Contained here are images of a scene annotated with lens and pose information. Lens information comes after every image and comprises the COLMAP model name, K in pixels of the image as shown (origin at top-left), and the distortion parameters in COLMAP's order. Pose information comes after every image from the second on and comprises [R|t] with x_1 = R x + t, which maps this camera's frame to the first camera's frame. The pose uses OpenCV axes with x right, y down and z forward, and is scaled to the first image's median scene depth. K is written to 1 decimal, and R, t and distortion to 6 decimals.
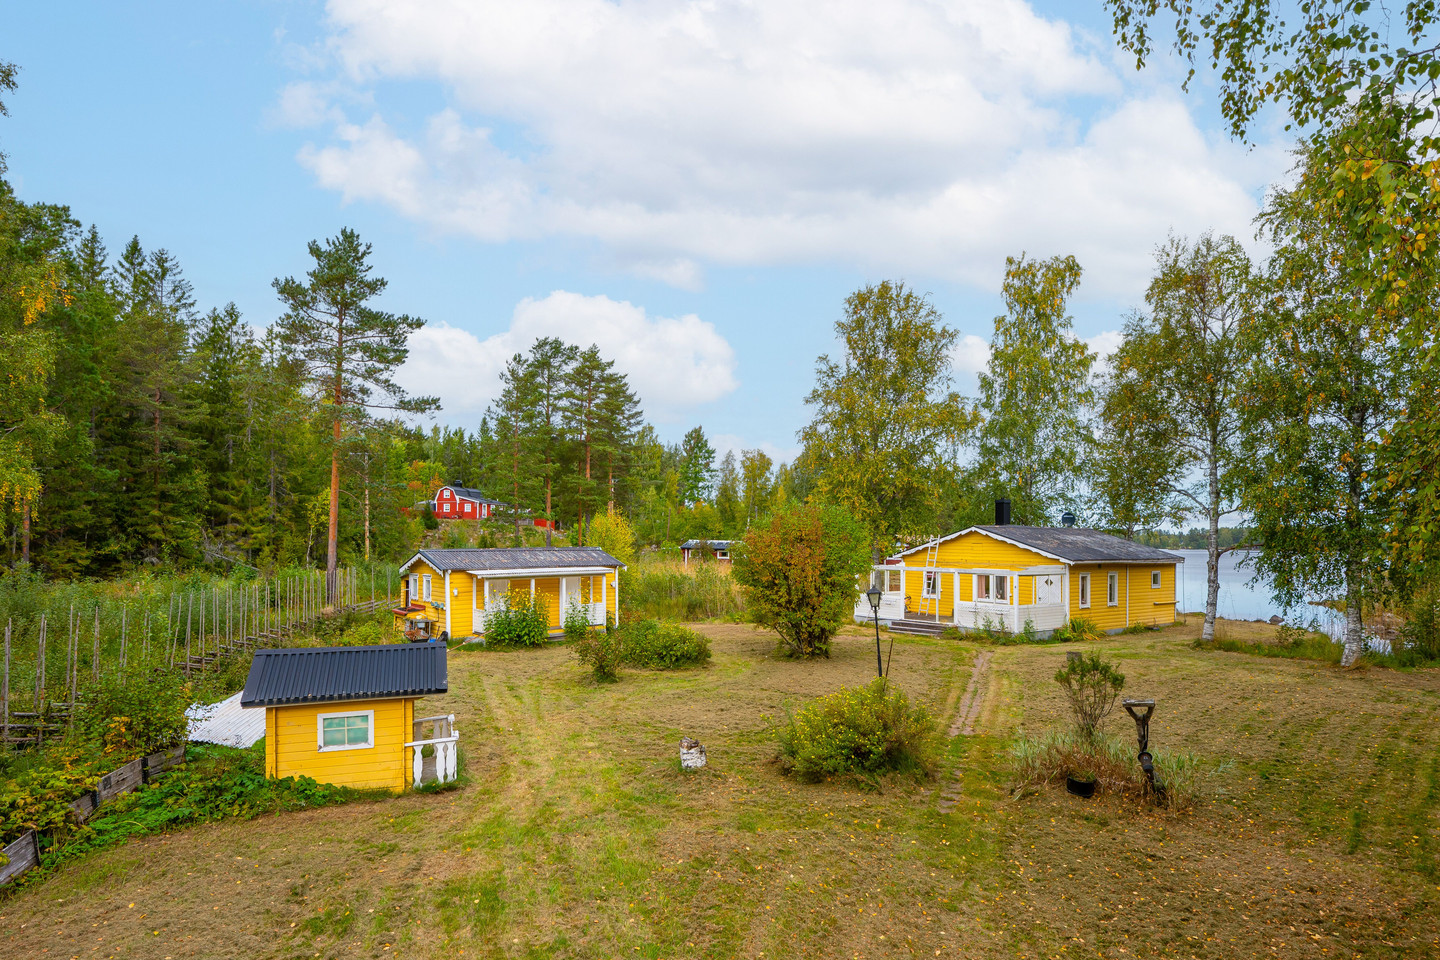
lens RADIAL K [[814.5, 0, 739.7], [0, 814.5, 519.9], [0, 0, 1]] dist [-0.002142, 0.002470]
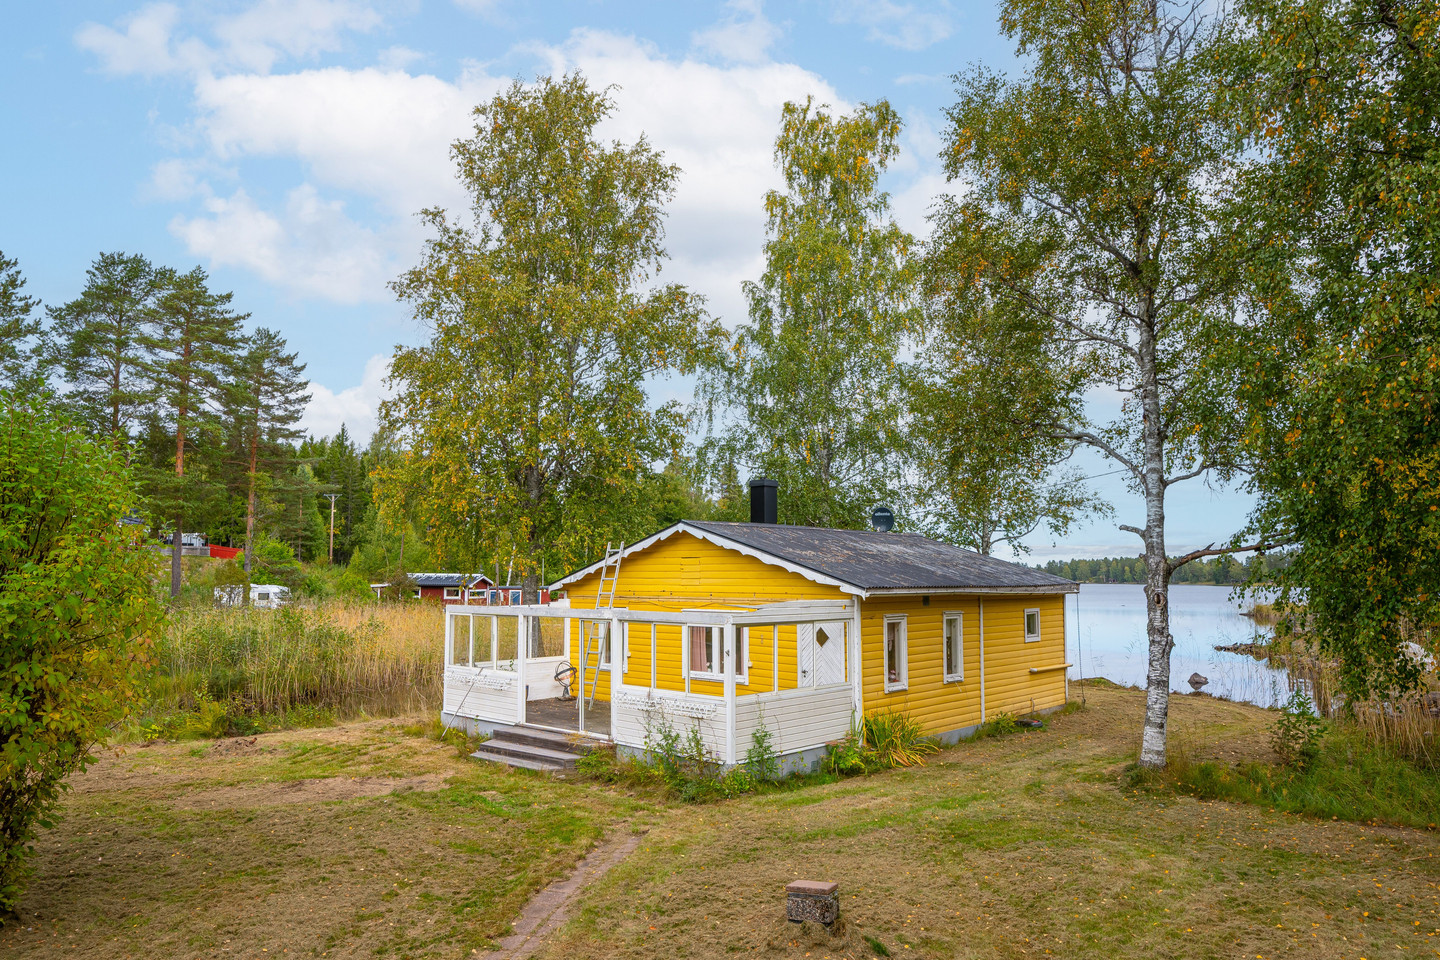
lens RADIAL K [[941.2, 0, 724.0], [0, 941.2, 477.9], [0, 0, 1]] dist [-0.009239, 0.001452]
pose [[0.984874, 0.008911, 0.173044, 0.195906], [0.005139, 0.996735, -0.080578, 0.024725], [-0.173197, 0.080248, 0.981612, 0.403260]]
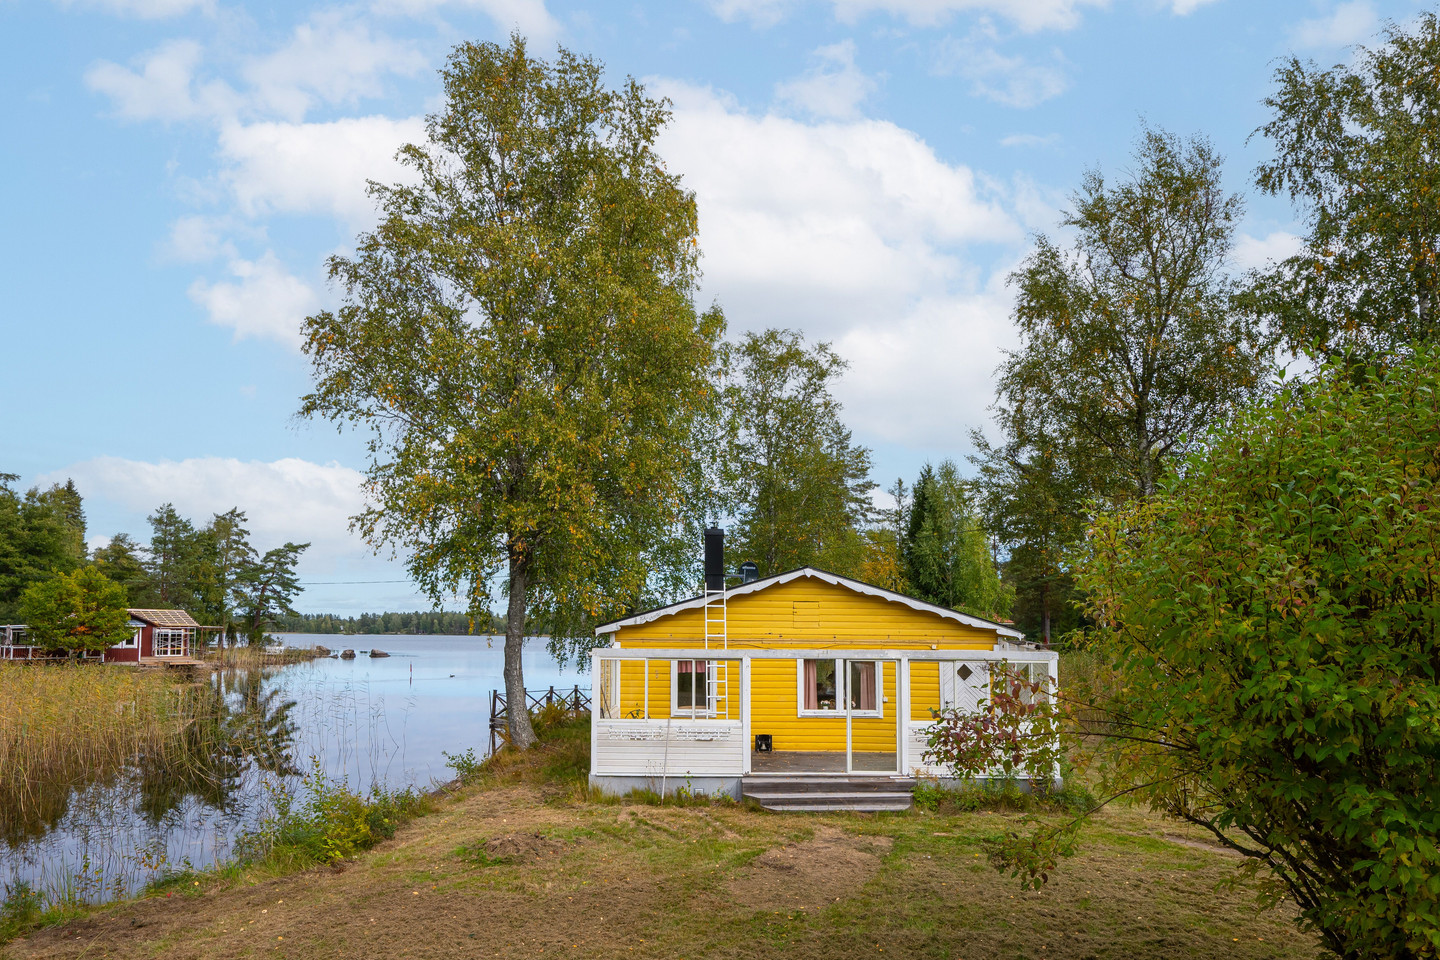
lens RADIAL K [[836.0, 0, 719.4], [0, 836.0, 486.5], [0, 0, 1]] dist [-0.002375, -0.000181]
pose [[0.613382, 0.134438, 0.778260, -0.153053], [-0.025031, 0.988220, -0.150978, 0.035292], [-0.789390, 0.073127, 0.609522, 0.654332]]
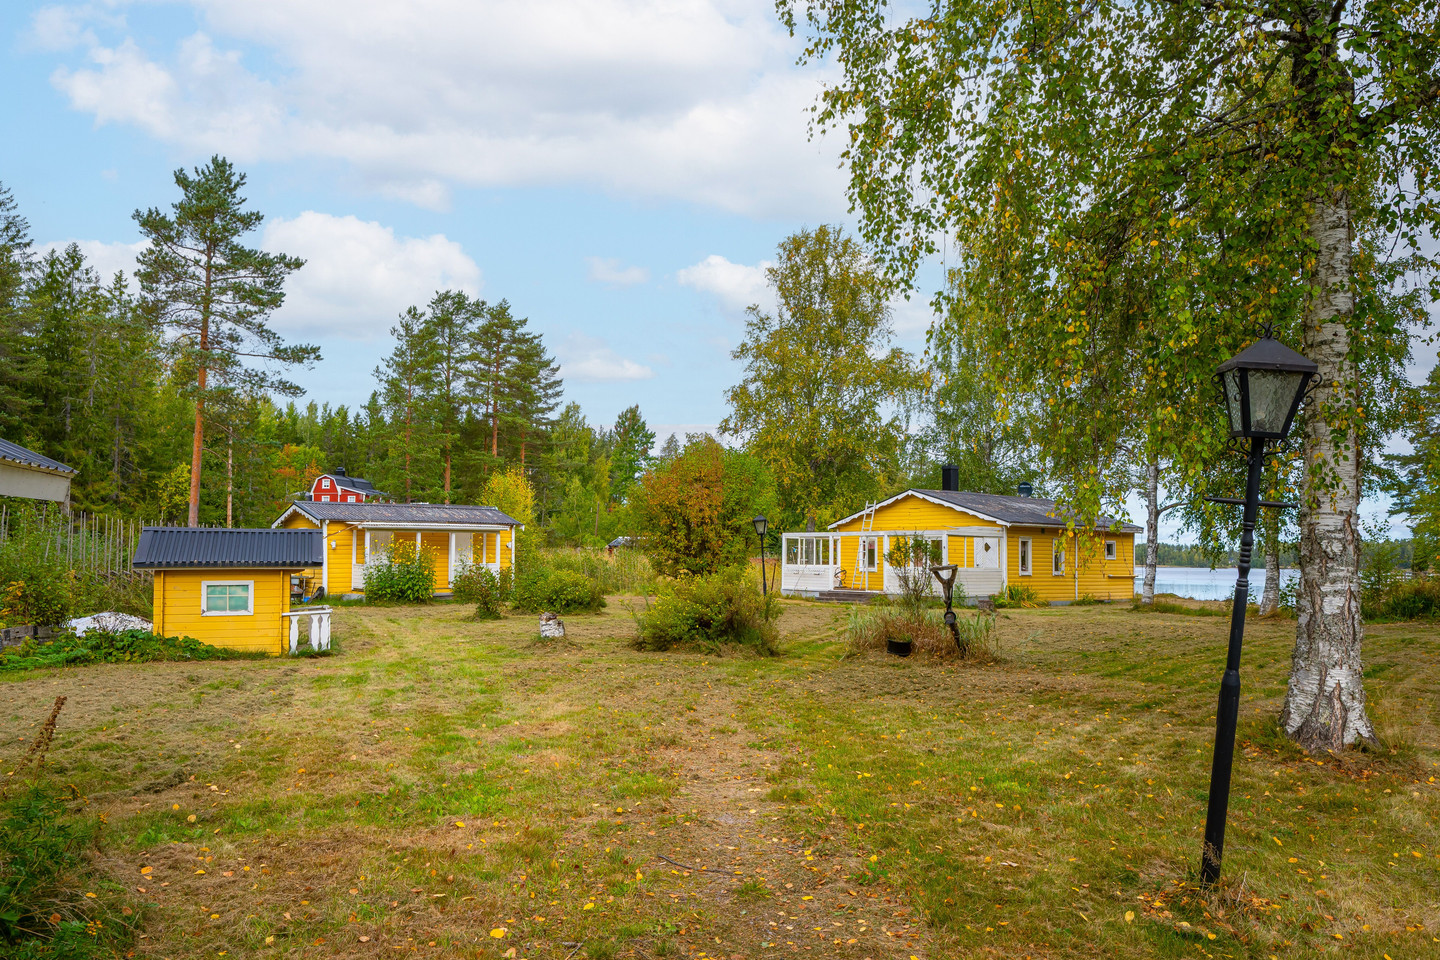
lens RADIAL K [[1010.0, 0, 728.6], [0, 1010.0, 492.8], [0, 0, 1]] dist [-0.002552, 0.002696]
pose [[0.999395, 0.005588, 0.034317, 0.041040], [-0.004296, 0.999283, -0.037613, 0.050118], [-0.034503, 0.037443, 0.998703, -0.111777]]
